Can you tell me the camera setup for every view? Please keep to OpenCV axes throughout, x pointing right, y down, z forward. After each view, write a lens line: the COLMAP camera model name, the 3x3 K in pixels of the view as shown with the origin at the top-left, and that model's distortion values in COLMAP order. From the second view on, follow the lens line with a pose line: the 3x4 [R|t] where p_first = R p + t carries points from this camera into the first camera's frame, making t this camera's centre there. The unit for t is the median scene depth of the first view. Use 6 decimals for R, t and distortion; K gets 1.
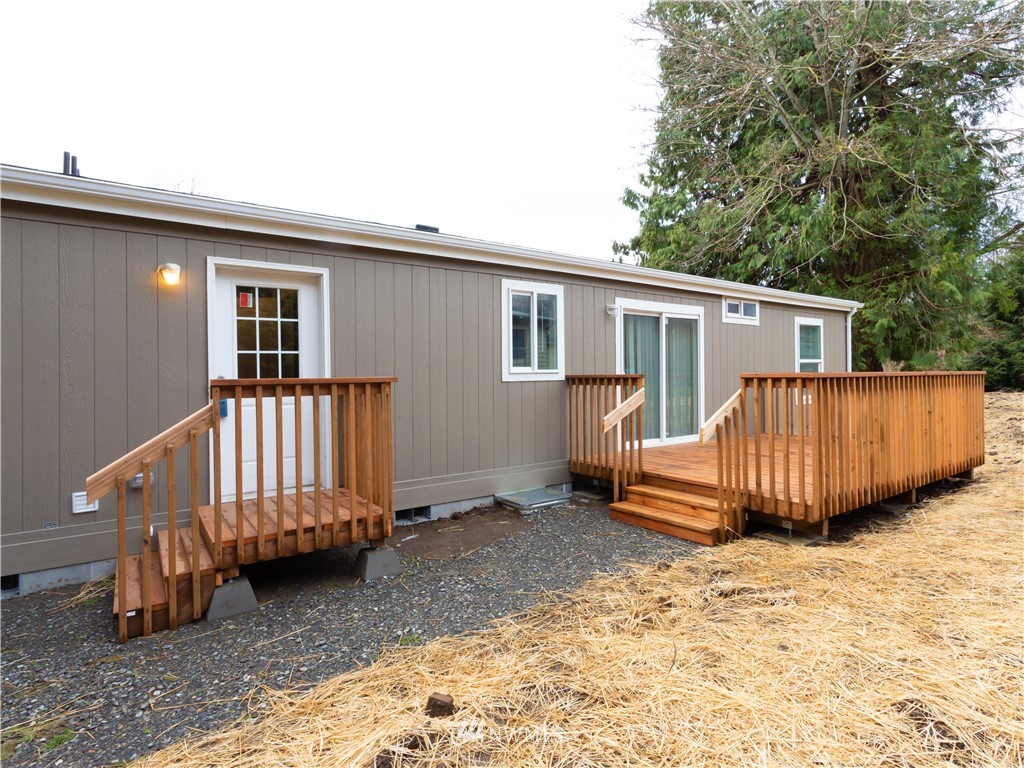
lens RADIAL K [[543.4, 0, 509.9], [0, 543.4, 381.0], [0, 0, 1]] dist [-0.000258, 0.000413]
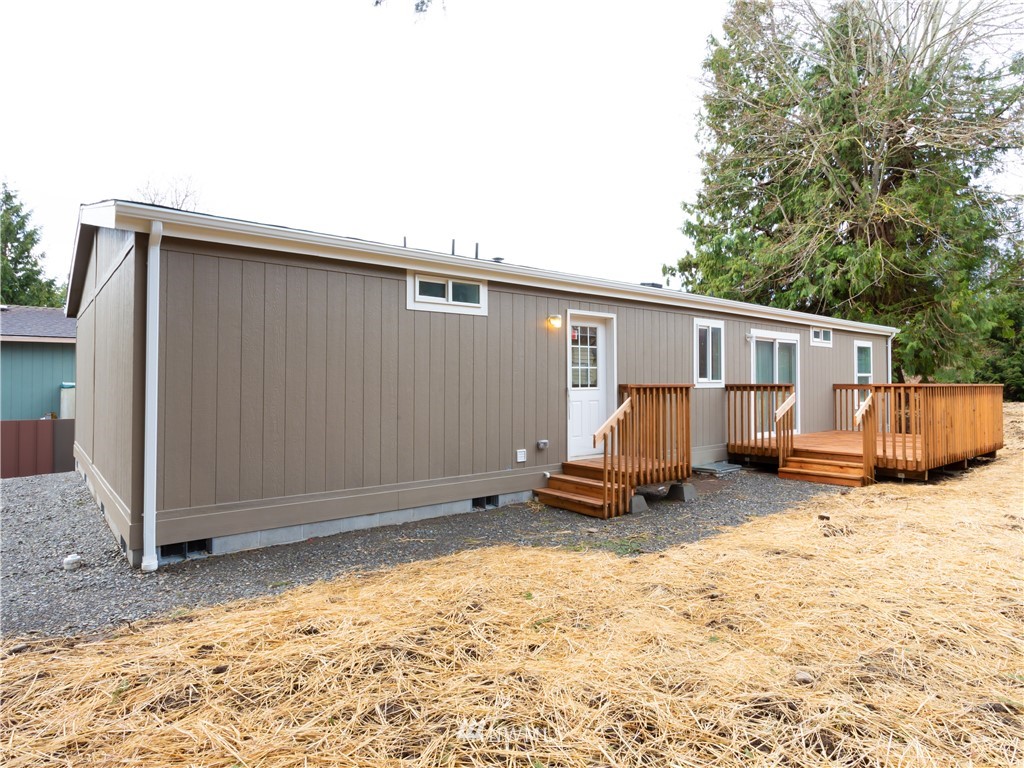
lens RADIAL K [[589.3, 0, 512.0], [0, 589.3, 384.0], [0, 0, 1]] dist [-0.003016, 0.000123]
pose [[0.998067, 0.008280, 0.061594, -0.361897], [-0.007482, 0.999885, -0.013165, 0.008918], [-0.061696, 0.012679, 0.998014, -0.330796]]
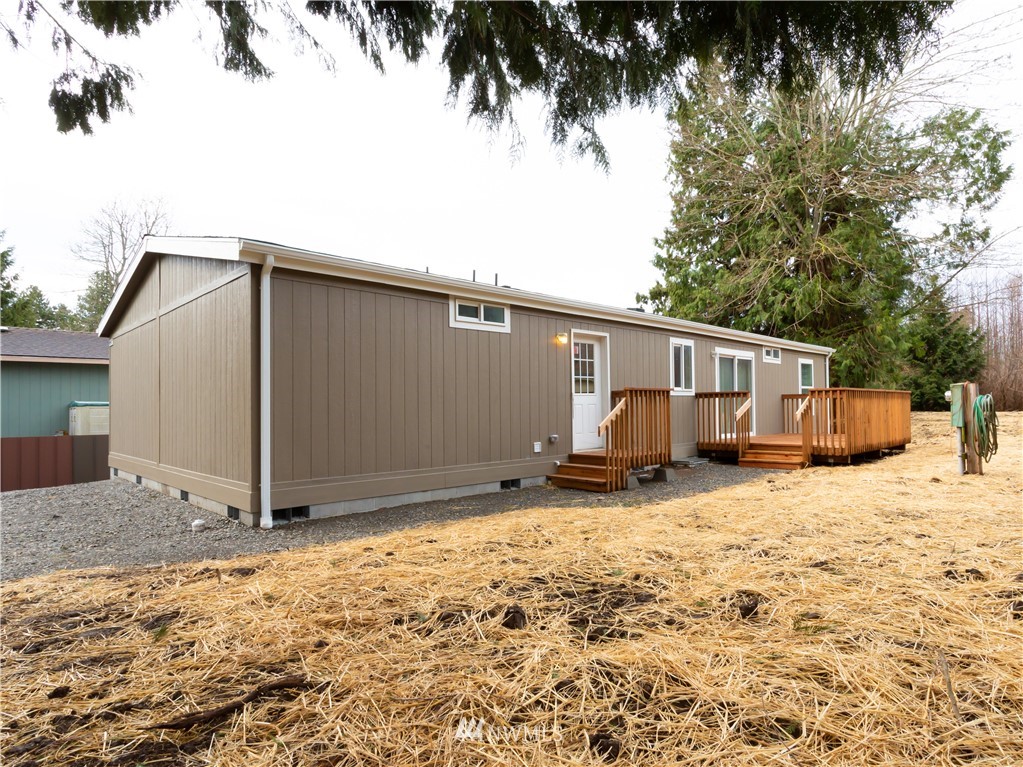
lens RADIAL K [[575.6, 0, 547.2], [0, 575.6, 410.9], [0, 0, 1]] dist [-0.001234, 0.000490]
pose [[0.986121, -0.003745, 0.165986, -0.434678], [0.005440, 0.999938, -0.009755, 0.040944], [-0.165940, 0.010522, 0.986080, -0.468295]]
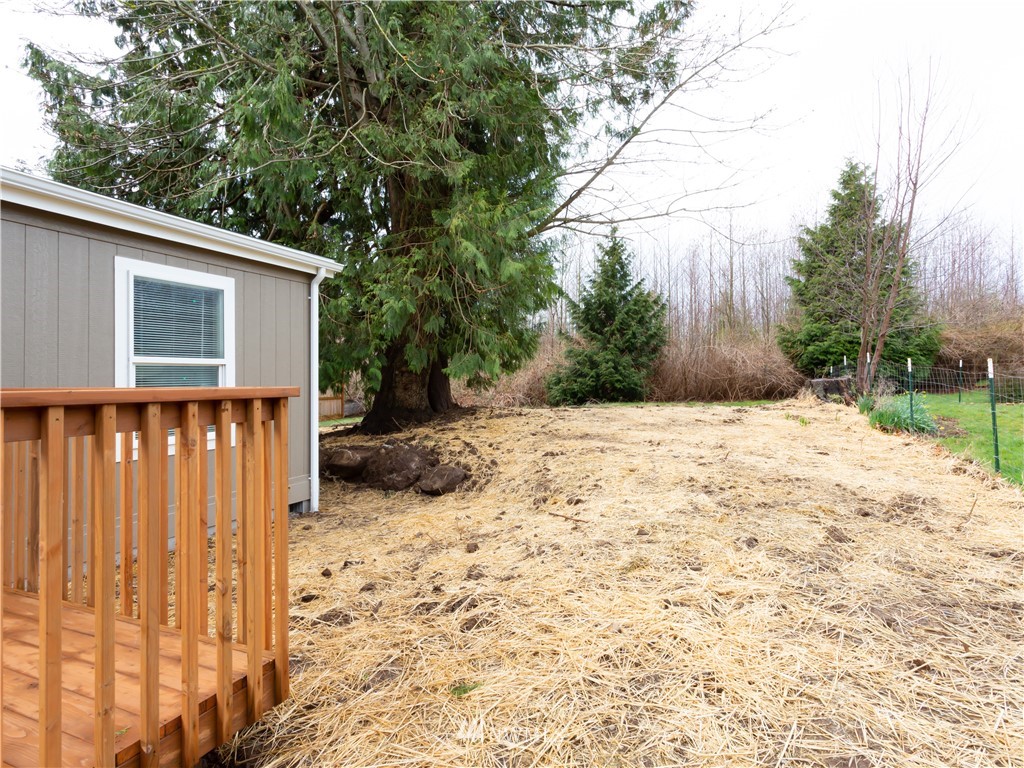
lens RADIAL K [[555.1, 0, 519.8], [0, 555.1, 371.5], [0, 0, 1]] dist [-0.000732, 0.001774]
pose [[0.846693, 0.019480, 0.531725, 0.558069], [-0.005576, 0.999600, -0.027743, -0.018471], [-0.532053, 0.020525, 0.846462, 0.466678]]
